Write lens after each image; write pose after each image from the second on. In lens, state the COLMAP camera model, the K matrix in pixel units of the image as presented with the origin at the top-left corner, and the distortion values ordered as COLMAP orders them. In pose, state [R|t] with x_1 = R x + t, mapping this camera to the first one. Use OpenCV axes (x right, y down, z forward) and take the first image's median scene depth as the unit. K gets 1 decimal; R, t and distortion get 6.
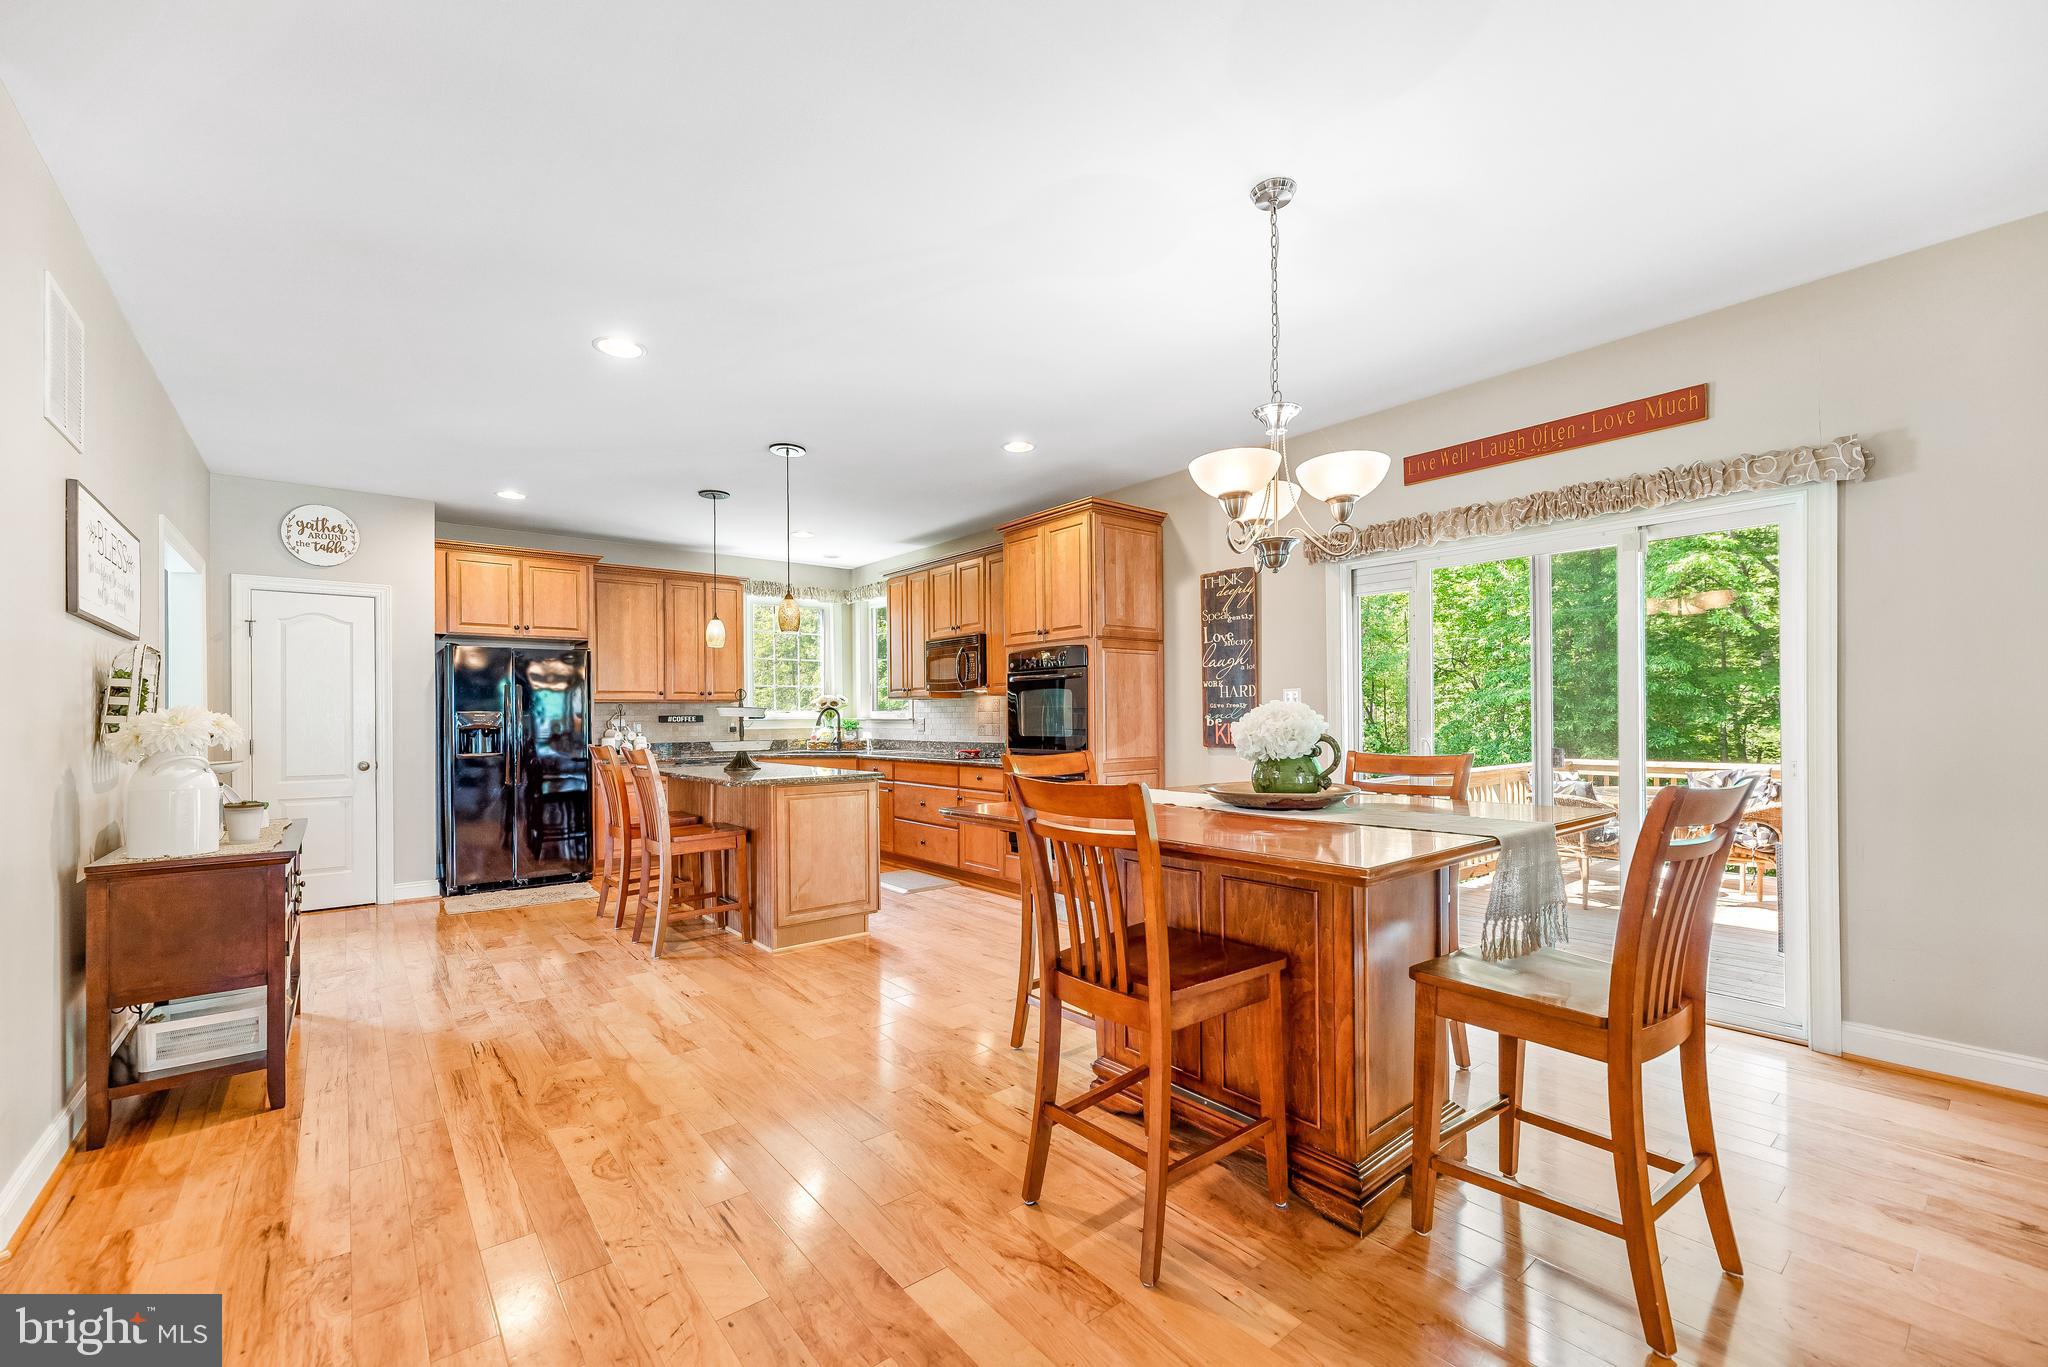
lens RADIAL K [[832.5, 0, 1012.3], [0, 832.5, 713.5], [0, 0, 1]] dist [0.001694, -0.000005]
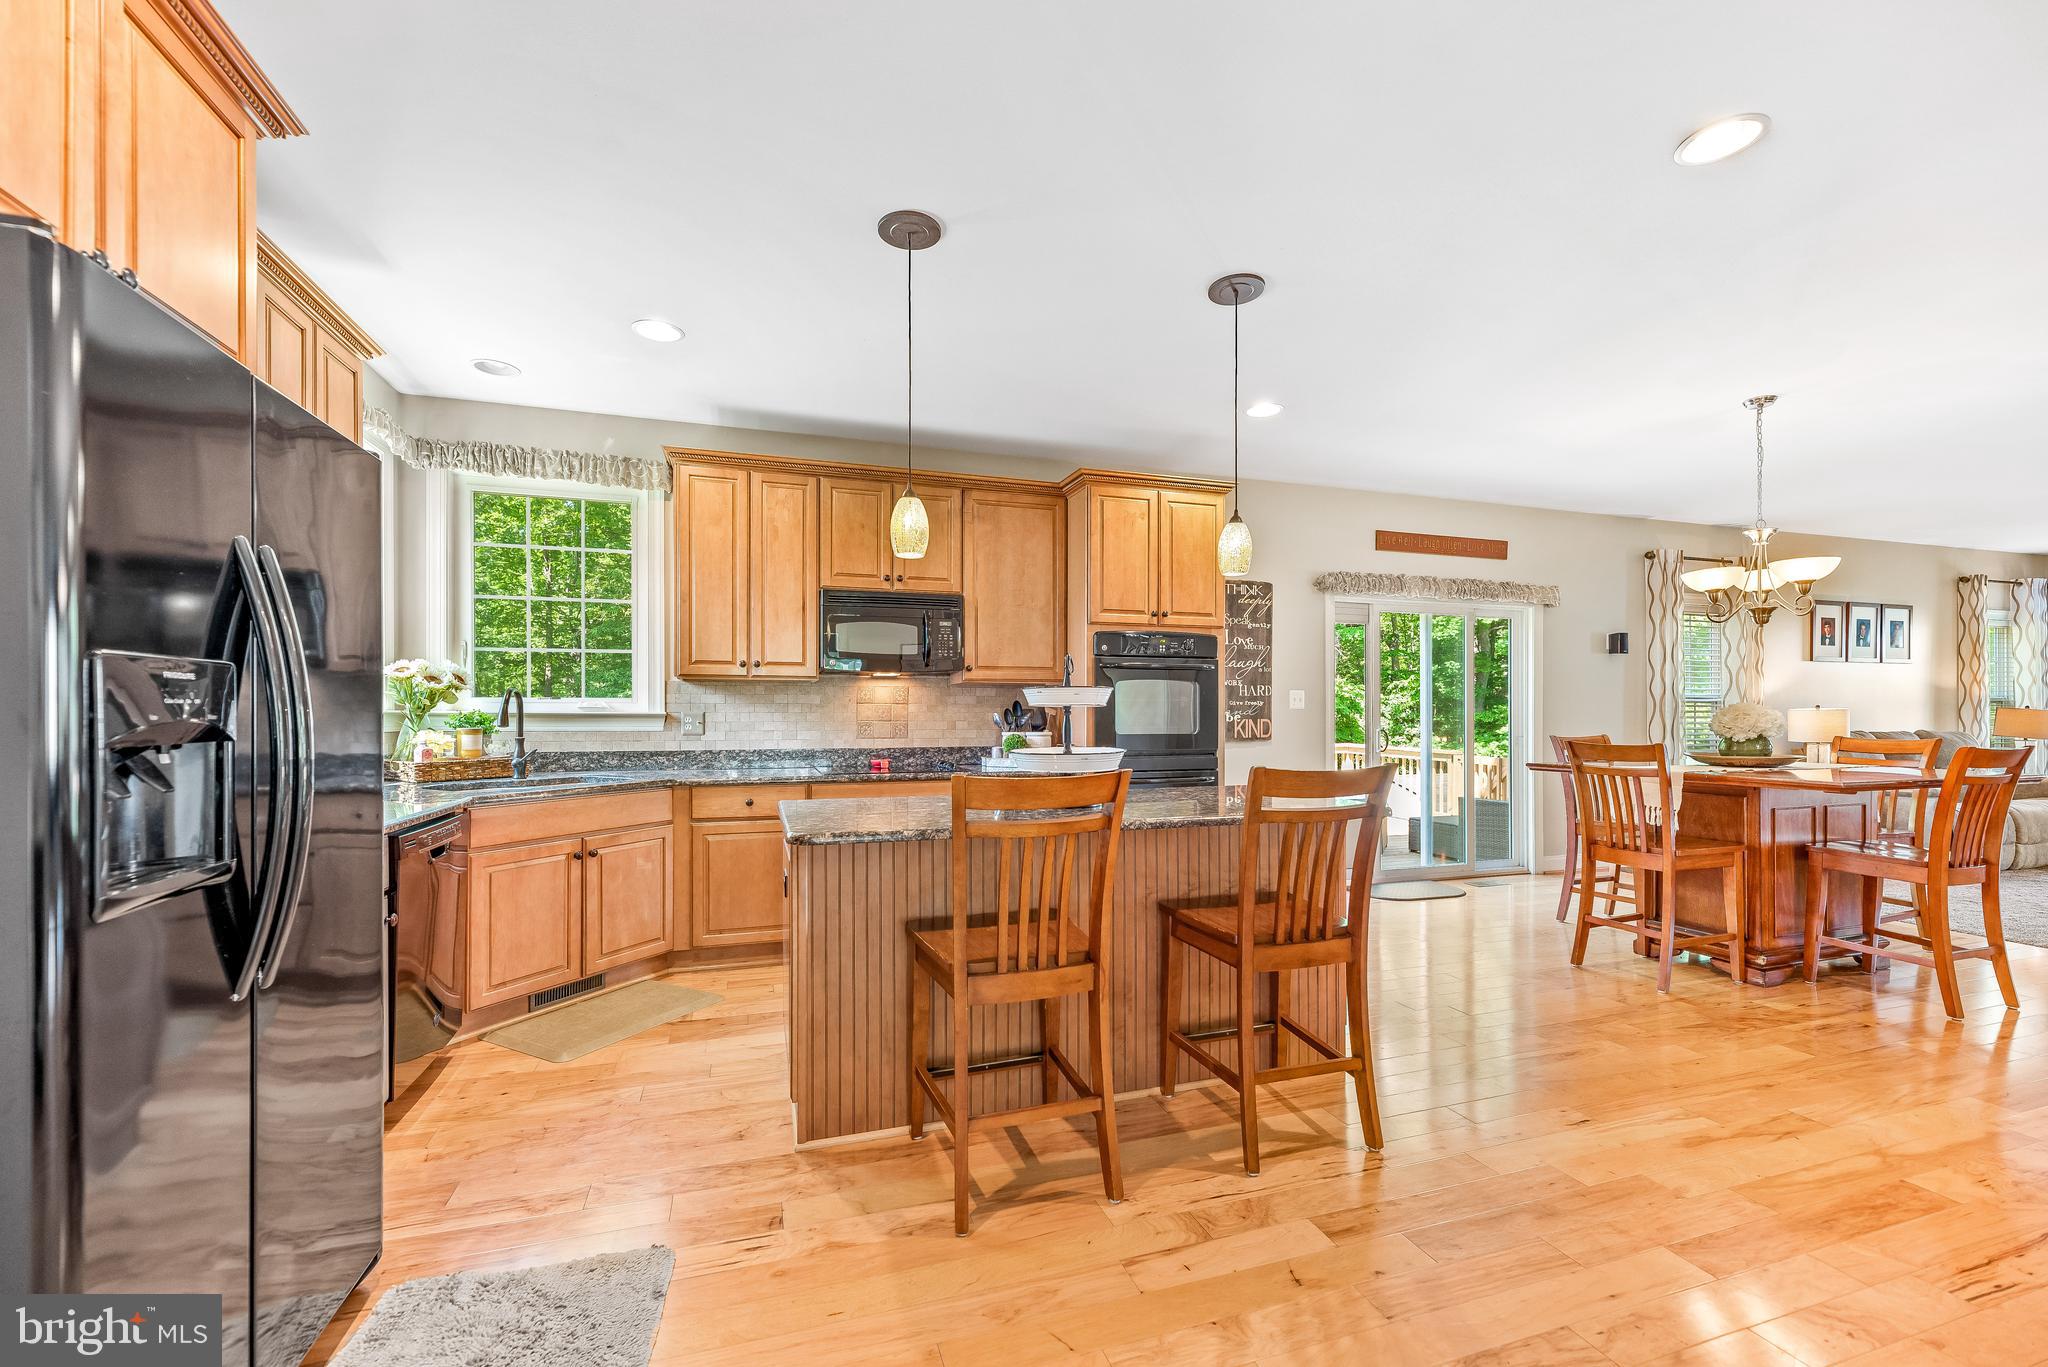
lens RADIAL K [[832.5, 0, 1020.0], [0, 832.5, 714.8], [0, 0, 1]] dist [0.001694, -0.000005]
pose [[0.356350, 0.005693, 0.934335, -0.814911], [-0.006819, 0.999971, -0.003492, 0.011101], [-0.934328, -0.005127, 0.356378, 0.817577]]
